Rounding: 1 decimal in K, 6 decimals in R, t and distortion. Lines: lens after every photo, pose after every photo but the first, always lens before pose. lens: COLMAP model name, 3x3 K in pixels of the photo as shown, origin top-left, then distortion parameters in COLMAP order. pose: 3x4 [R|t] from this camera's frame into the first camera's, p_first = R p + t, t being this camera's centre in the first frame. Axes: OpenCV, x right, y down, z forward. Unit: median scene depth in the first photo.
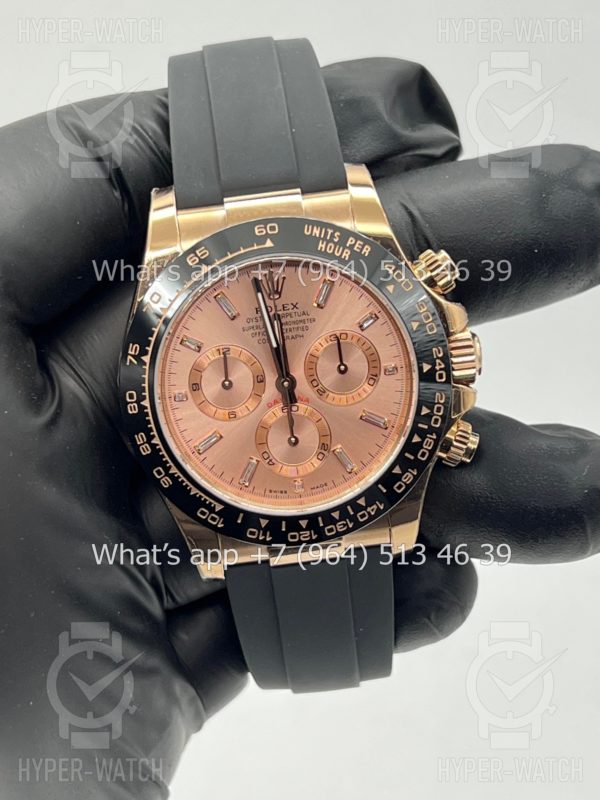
lens RADIAL K [[1882.1, 0, 302.0], [0, 1882.1, 394.9], [0, 0, 1]] dist [0.294364, 0.000000]
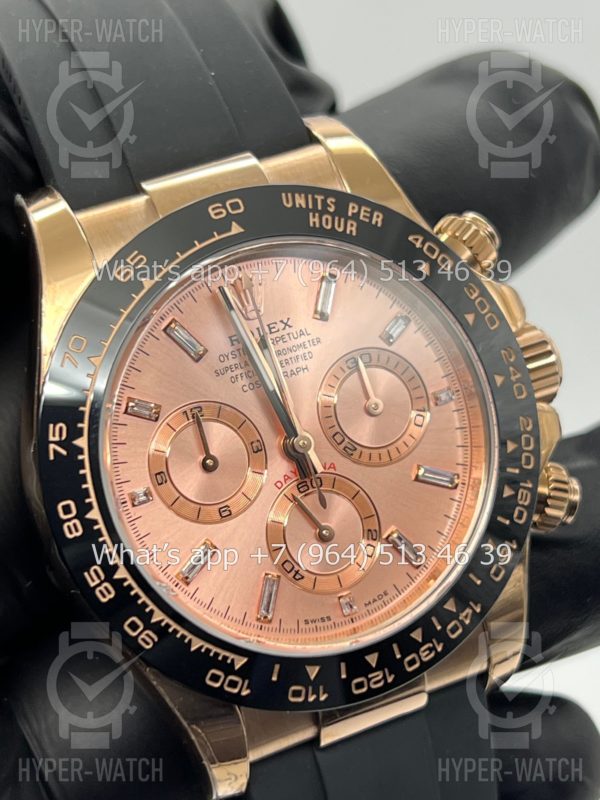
lens RADIAL K [[1882.1, 0, 285.7], [0, 1882.1, 408.1], [0, 0, 1]] dist [0.294364, 0.000000]
pose [[0.946424, -0.179034, 0.268752, -0.180162], [0.220795, 0.966075, -0.133972, 0.065667], [-0.235649, 0.186134, 0.953847, 0.396230]]
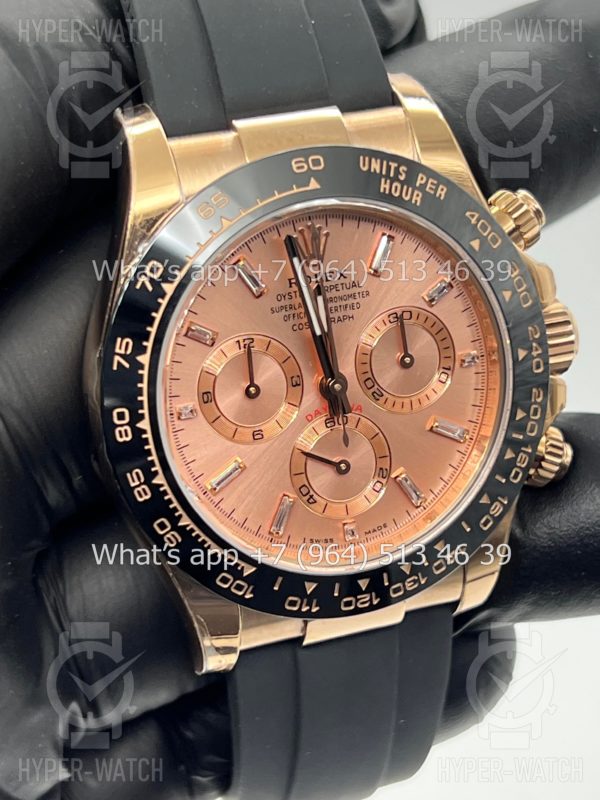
lens RADIAL K [[1882.1, 0, 297.0], [0, 1882.1, 396.3], [0, 0, 1]] dist [0.294364, 0.000000]
pose [[0.958088, -0.049488, 0.282167, -0.218641], [0.046916, 0.998773, 0.015871, -0.013940], [-0.282606, -0.001968, 0.959234, 0.334103]]
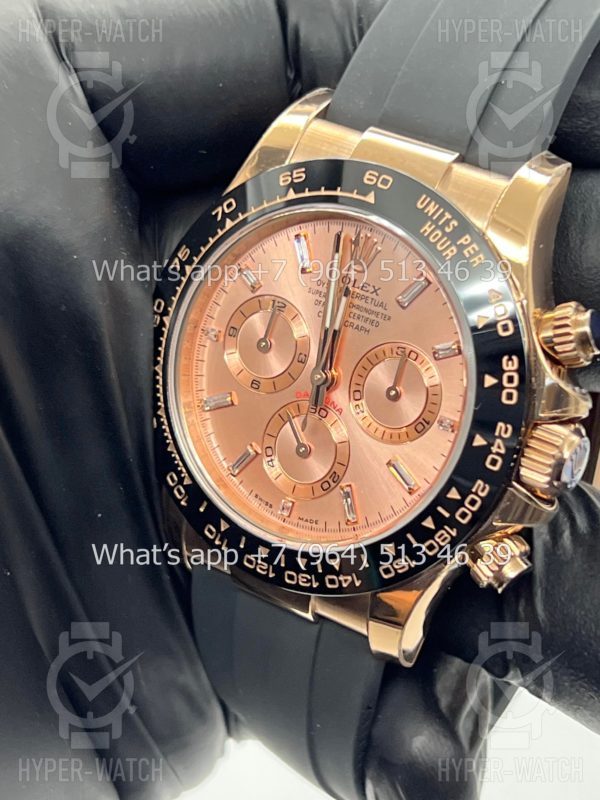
lens RADIAL K [[1882.1, 0, 295.6], [0, 1882.1, 410.5], [0, 0, 1]] dist [0.294364, 0.000000]
pose [[0.767455, 0.443791, -0.462669, 0.341020], [-0.441323, 0.889174, 0.120846, -0.081382], [0.465024, 0.111443, 0.878256, 0.327926]]
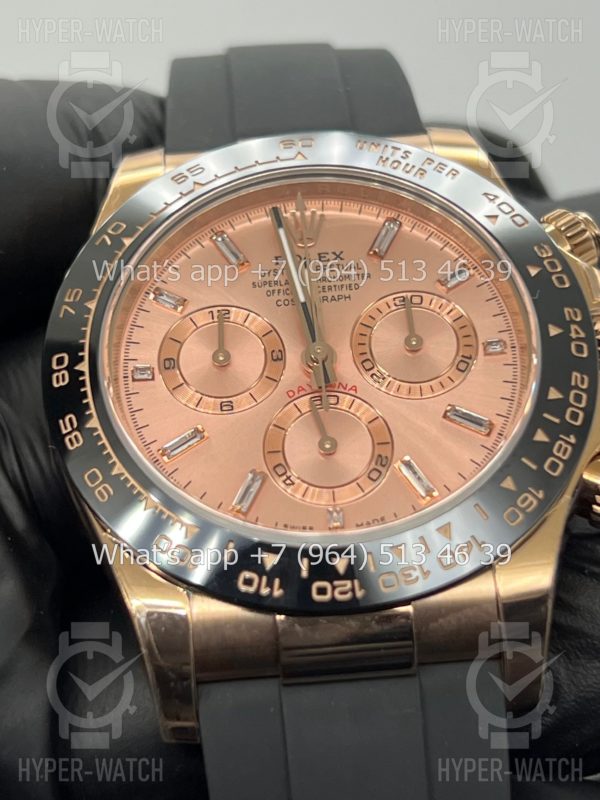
lens RADIAL K [[1882.1, 0, 297.6], [0, 1882.1, 403.8], [0, 0, 1]] dist [0.294364, 0.000000]
pose [[0.997263, 0.004837, -0.073782, 0.029106], [-0.047443, 0.807215, -0.588347, 0.360046], [0.056712, 0.590237, 0.805235, 0.524137]]
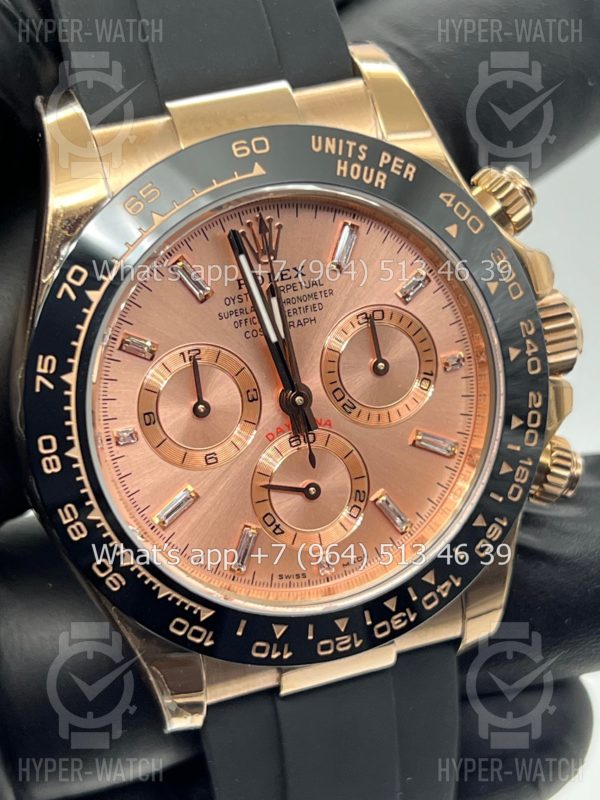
lens RADIAL K [[1882.1, 0, 294.5], [0, 1882.1, 395.2], [0, 0, 1]] dist [0.294364, 0.000000]
pose [[0.972143, -0.089407, 0.216667, -0.141338], [0.091248, 0.995827, 0.001513, -0.008307], [-0.215899, 0.018299, 0.976244, 0.402825]]
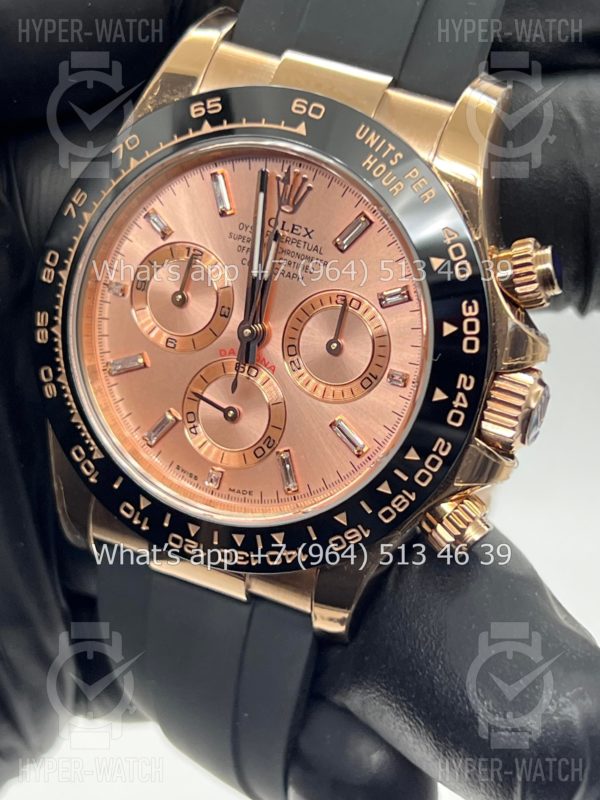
lens RADIAL K [[1882.1, 0, 302.4], [0, 1882.1, 399.9], [0, 0, 1]] dist [0.294364, 0.000000]
pose [[0.854315, 0.415894, -0.311733, 0.230237], [-0.413538, 0.907221, 0.077042, -0.044069], [0.314853, 0.063096, 0.947041, 0.360367]]
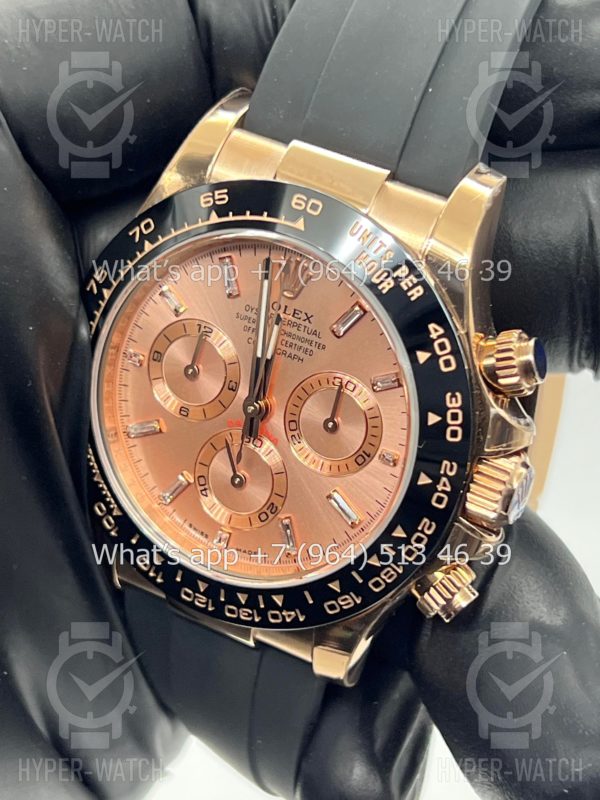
lens RADIAL K [[1882.1, 0, 298.1], [0, 1882.1, 408.5], [0, 0, 1]] dist [0.294364, 0.000000]
pose [[0.818844, 0.460673, -0.342455, 0.254949], [-0.413234, 0.887170, 0.205346, -0.162450], [0.398413, -0.026632, 0.916819, 0.337182]]
